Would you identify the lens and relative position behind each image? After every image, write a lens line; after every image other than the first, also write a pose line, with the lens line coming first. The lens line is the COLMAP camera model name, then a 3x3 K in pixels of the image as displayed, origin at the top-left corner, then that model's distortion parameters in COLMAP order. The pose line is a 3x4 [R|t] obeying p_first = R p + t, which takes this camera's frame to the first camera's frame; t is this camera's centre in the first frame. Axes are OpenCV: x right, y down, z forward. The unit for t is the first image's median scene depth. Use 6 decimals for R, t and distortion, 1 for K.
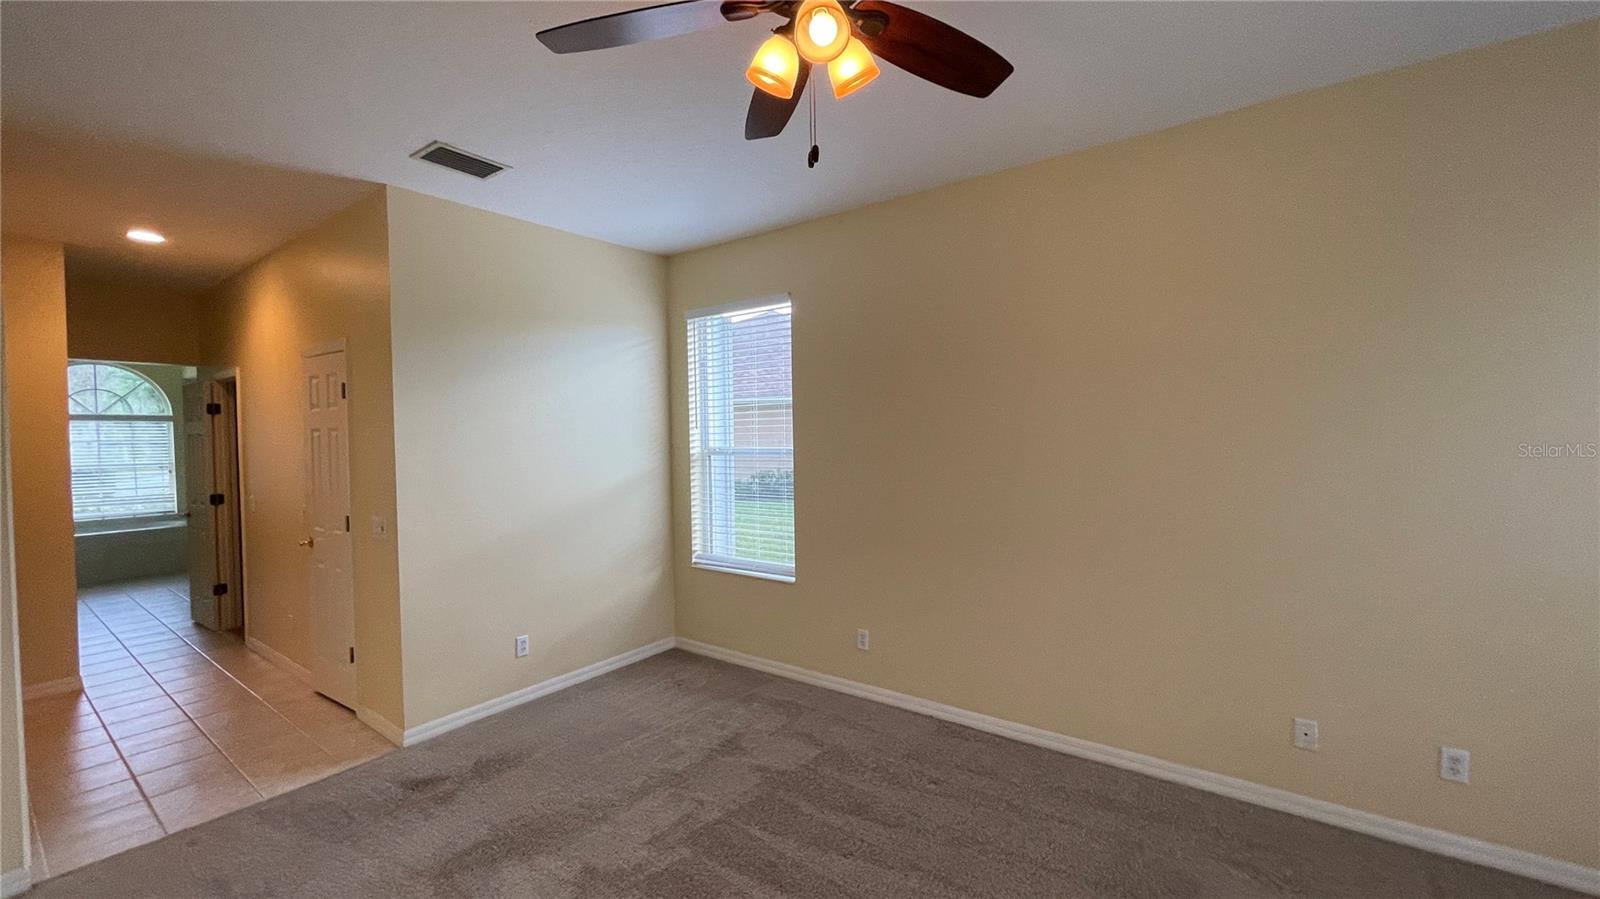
lens RADIAL K [[641.9, 0, 801.7], [0, 641.9, 452.6], [0, 0, 1]] dist [-0.000834, -0.000360]
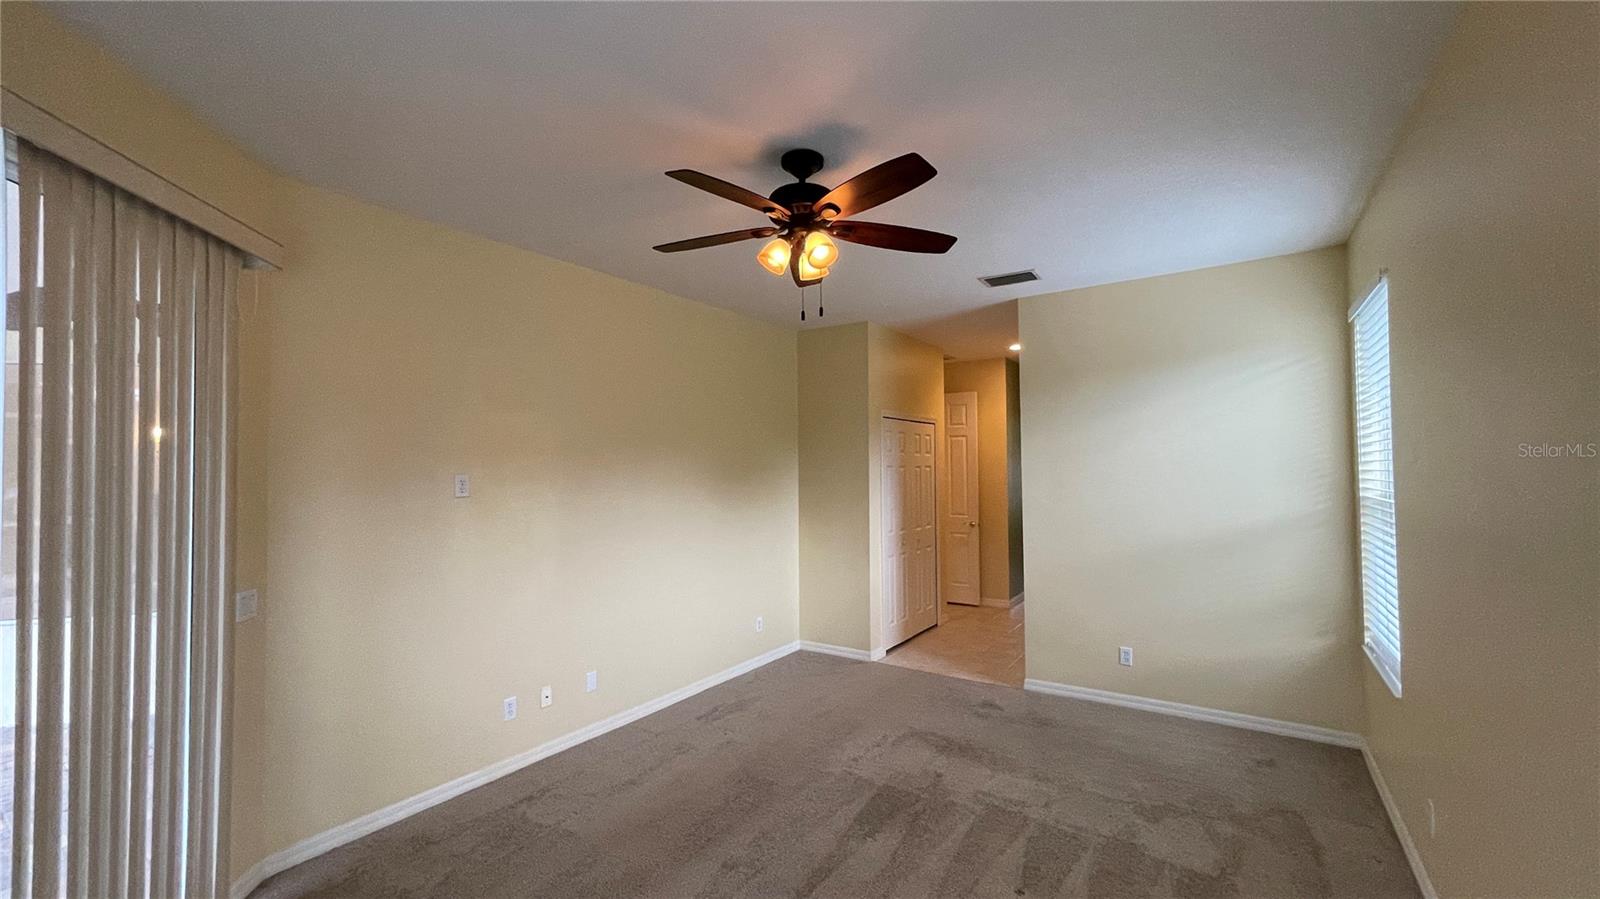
lens RADIAL K [[647.0, 0, 792.1], [0, 647.0, 448.2], [0, 0, 1]] dist [-0.008887, -0.000096]
pose [[0.033426, -0.012042, -0.999369, 0.564760], [-0.014790, 0.999812, -0.012542, -0.035389], [0.999332, 0.015200, 0.033241, 0.300461]]
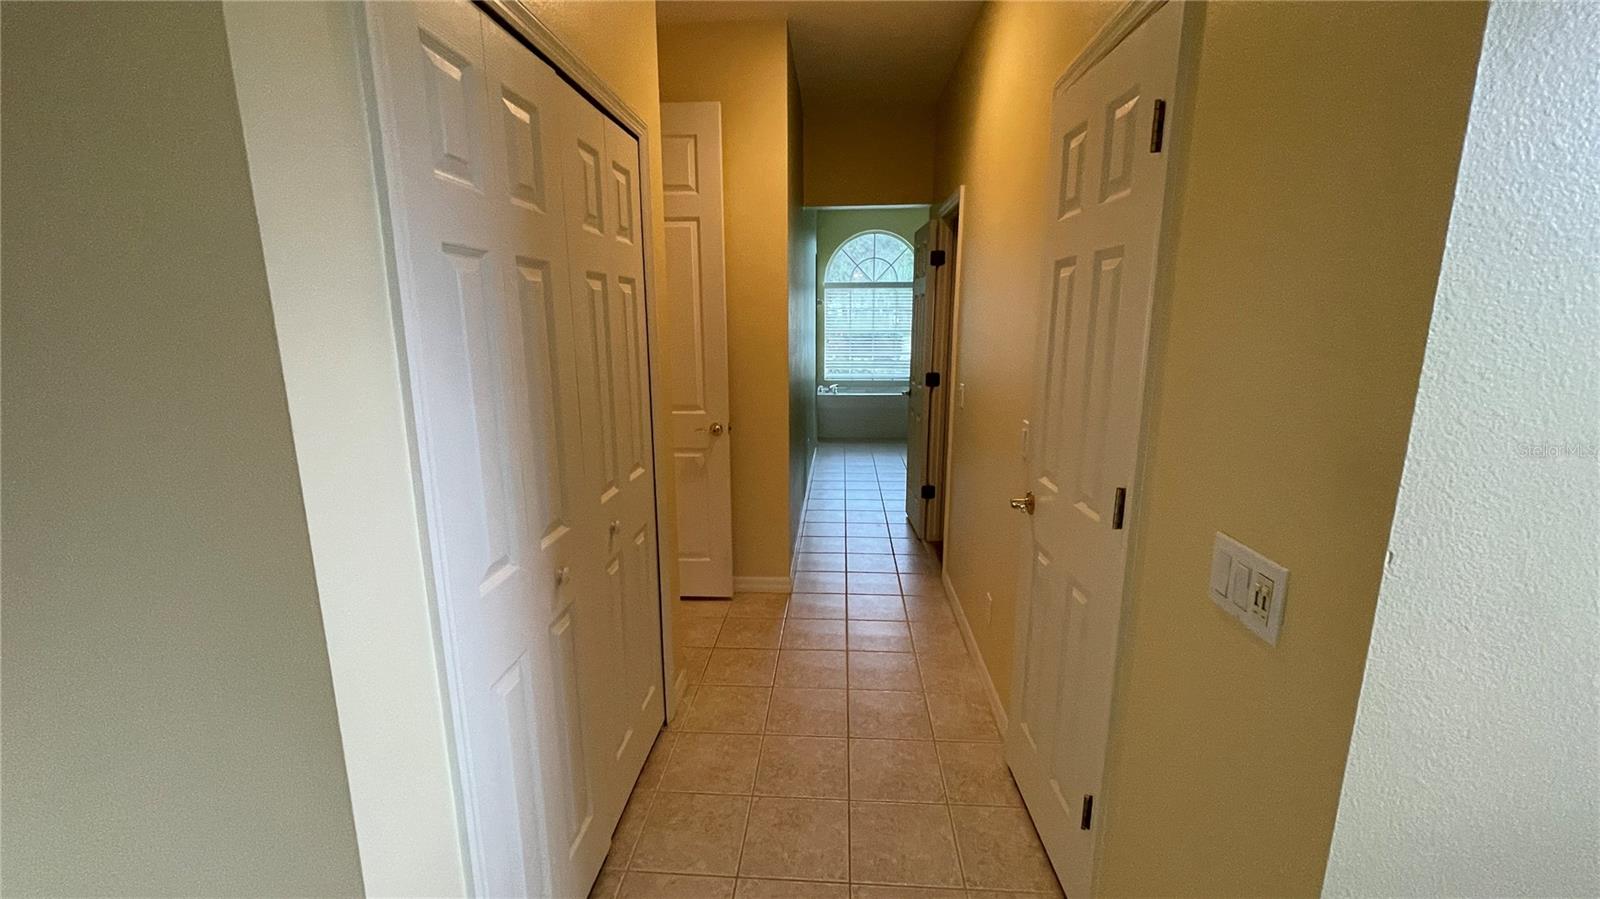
lens RADIAL K [[641.9, 0, 801.7], [0, 641.9, 452.6], [0, 0, 1]] dist [-0.000834, -0.000360]
pose [[0.545715, 0.185800, -0.817113, -0.393953], [-0.025282, 0.978316, 0.205570, 0.004758], [0.837589, -0.091525, 0.538579, 0.500159]]
